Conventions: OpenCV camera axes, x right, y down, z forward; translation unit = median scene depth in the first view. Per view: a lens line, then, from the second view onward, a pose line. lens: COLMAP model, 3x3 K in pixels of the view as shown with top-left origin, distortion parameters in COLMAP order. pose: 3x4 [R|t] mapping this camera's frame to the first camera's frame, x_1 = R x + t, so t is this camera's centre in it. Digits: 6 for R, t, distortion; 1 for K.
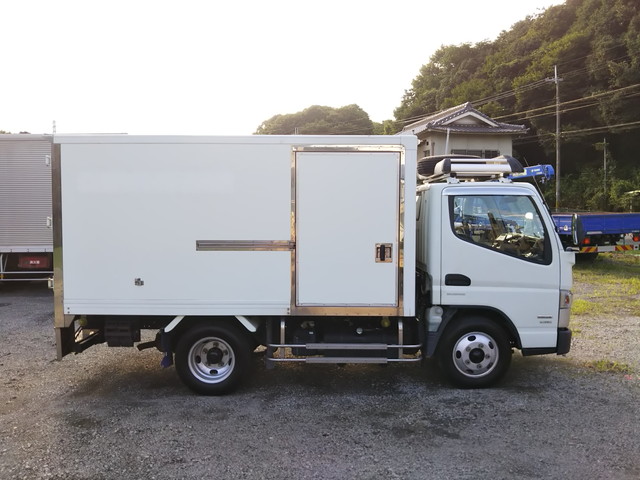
lens RADIAL K [[552.0, 0, 317.5], [0, 552.0, 231.1], [0, 0, 1]] dist [-0.019033, -0.010273]
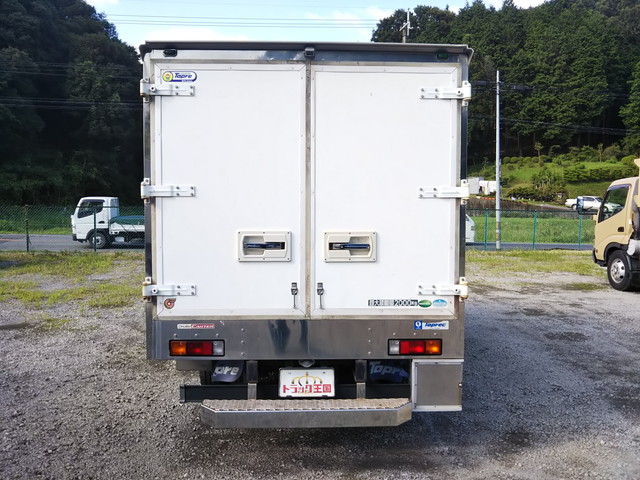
lens RADIAL K [[556.7, 0, 320.0], [0, 556.7, 240.0], [0, 0, 1]] dist [-0.013169, -0.012222]
pose [[-0.031185, -0.048324, 0.998345, -1.095905], [0.033029, 0.998235, 0.049350, 0.002733], [-0.998968, 0.034513, -0.029534, 1.169862]]
